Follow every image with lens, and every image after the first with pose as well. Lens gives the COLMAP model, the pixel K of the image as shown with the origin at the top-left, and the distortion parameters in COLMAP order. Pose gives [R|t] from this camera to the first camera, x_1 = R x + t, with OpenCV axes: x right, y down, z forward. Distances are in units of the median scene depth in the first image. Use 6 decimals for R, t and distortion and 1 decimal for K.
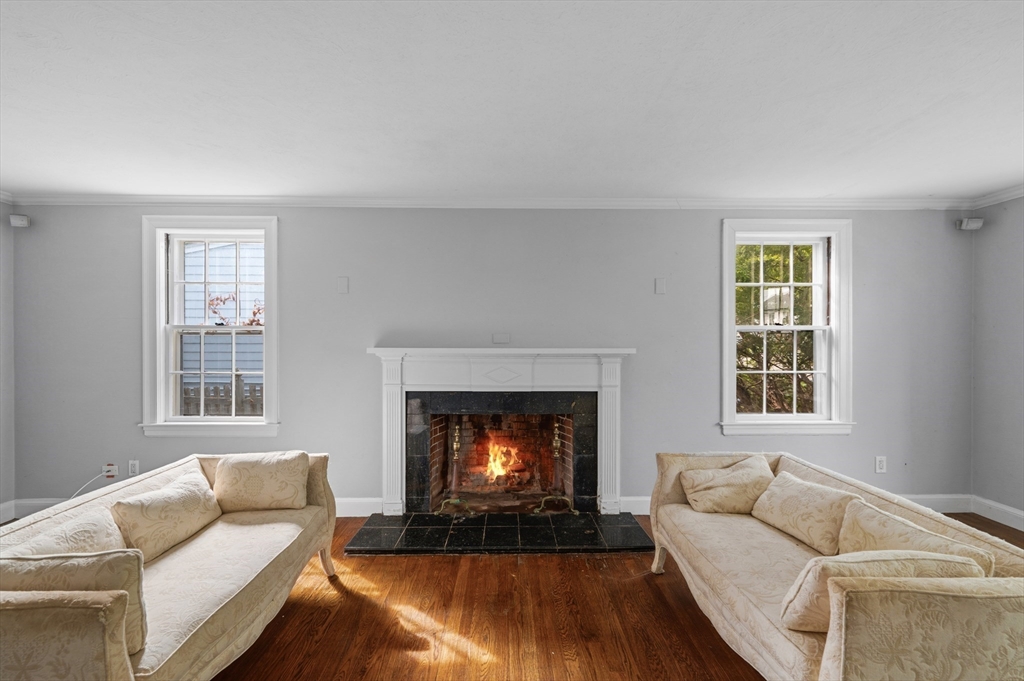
lens RADIAL K [[441.7, 0, 515.4], [0, 441.7, 336.4], [0, 0, 1]] dist [-0.001409, -0.000032]
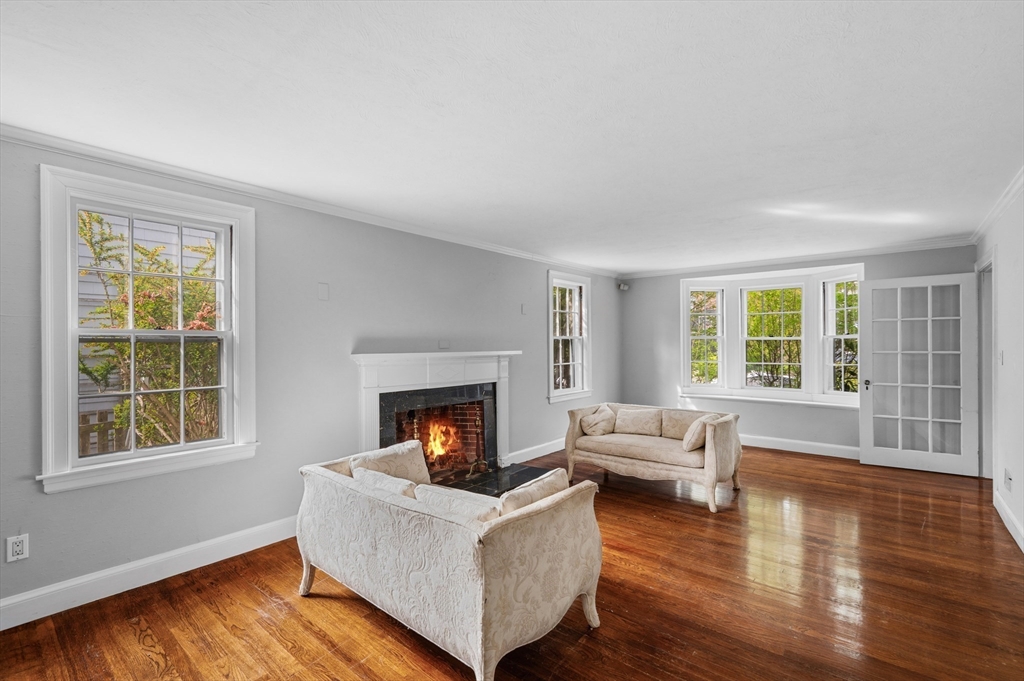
lens RADIAL K [[469.7, 0, 518.5], [0, 469.7, 343.8], [0, 0, 1]] dist [-0.000311, 0.000040]
pose [[0.640471, -0.004366, 0.767970, -0.917486], [0.008488, 0.999963, -0.001394, 0.006118], [-0.767935, 0.007412, 0.640485, -0.009742]]
